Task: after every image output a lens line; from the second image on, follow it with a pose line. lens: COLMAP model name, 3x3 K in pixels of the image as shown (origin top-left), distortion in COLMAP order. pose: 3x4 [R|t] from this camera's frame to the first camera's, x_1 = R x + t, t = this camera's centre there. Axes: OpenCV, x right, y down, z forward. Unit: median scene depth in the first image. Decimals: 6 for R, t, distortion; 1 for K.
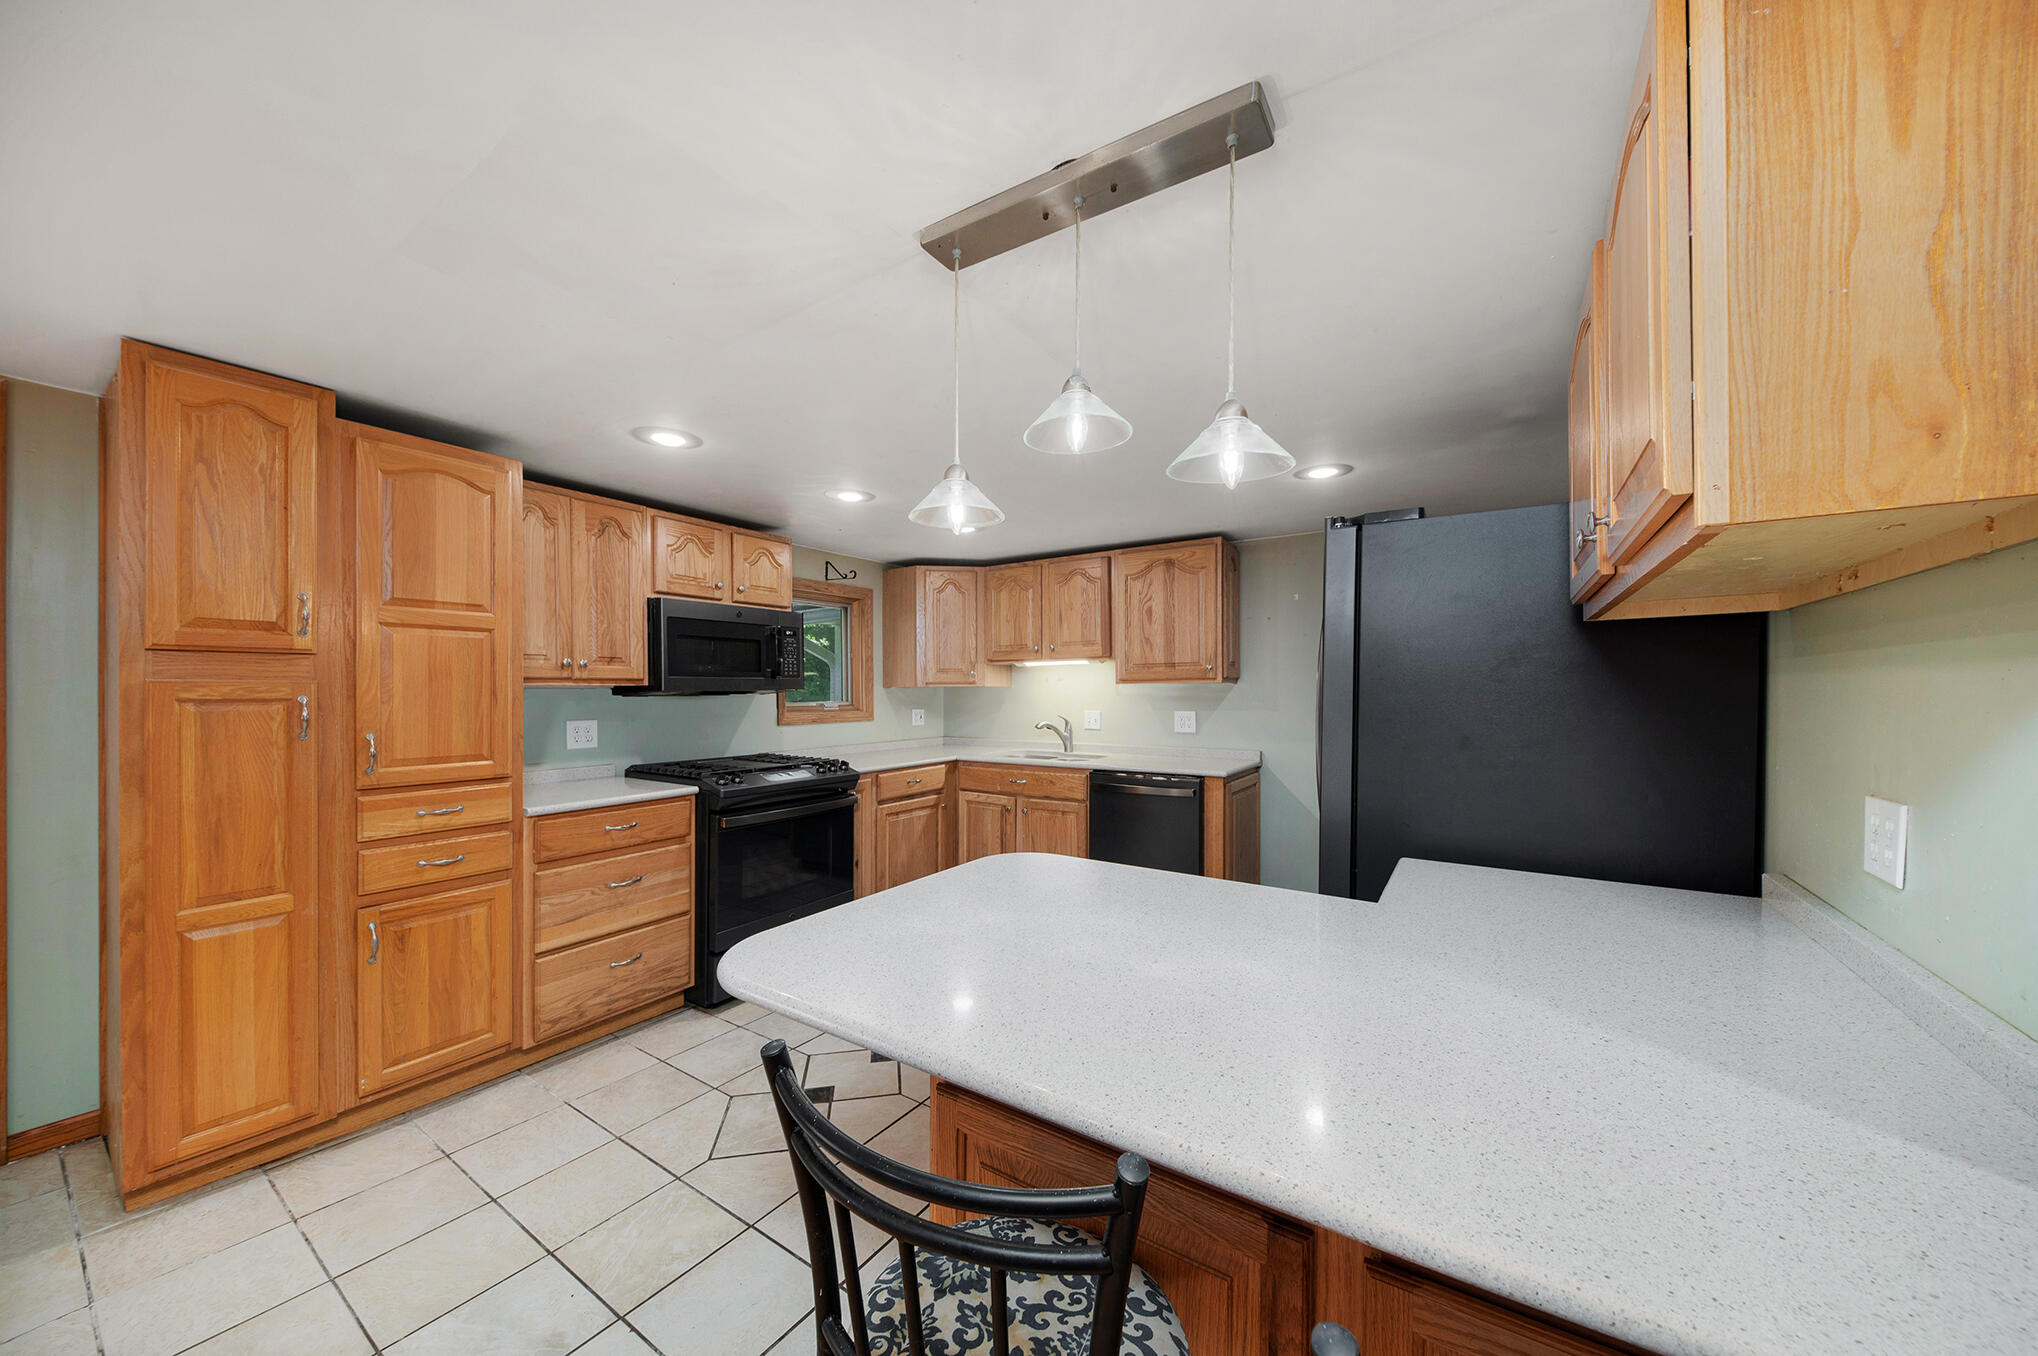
lens RADIAL K [[722.3, 0, 1022.7], [0, 722.3, 694.5], [0, 0, 1]] dist [0.001583, -0.000025]
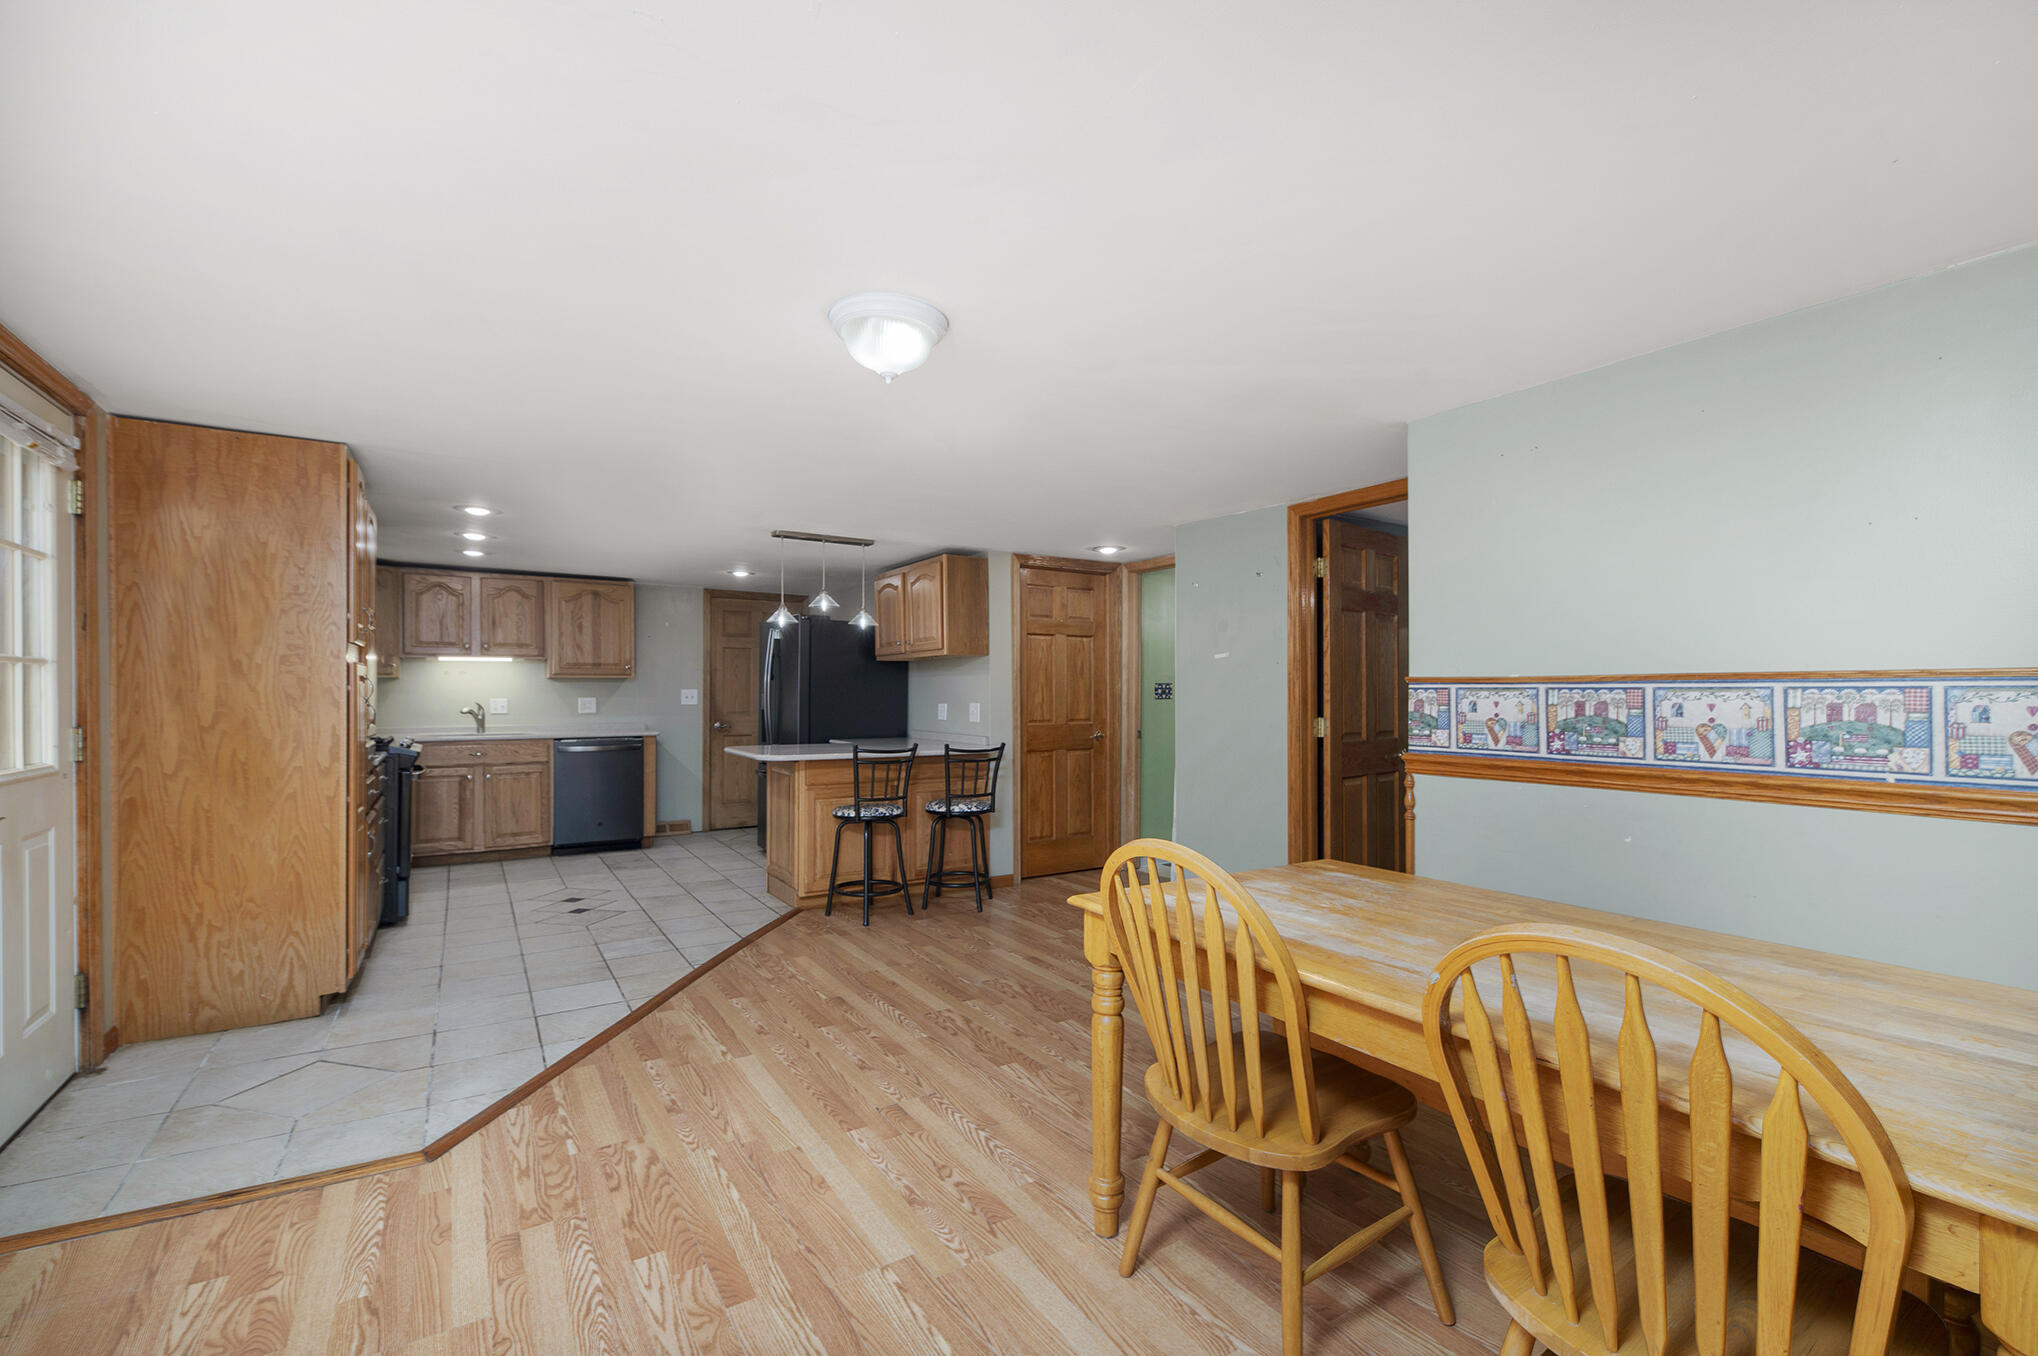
lens RADIAL K [[843.1, 0, 1021.1], [0, 843.1, 685.0], [0, 0, 1]] dist [0.011278, -0.000086]
pose [[0.393186, 0.006011, 0.919439, -0.960207], [-0.002710, 0.999982, -0.005379, 0.006377], [-0.919455, -0.000376, 0.393195, -0.421571]]
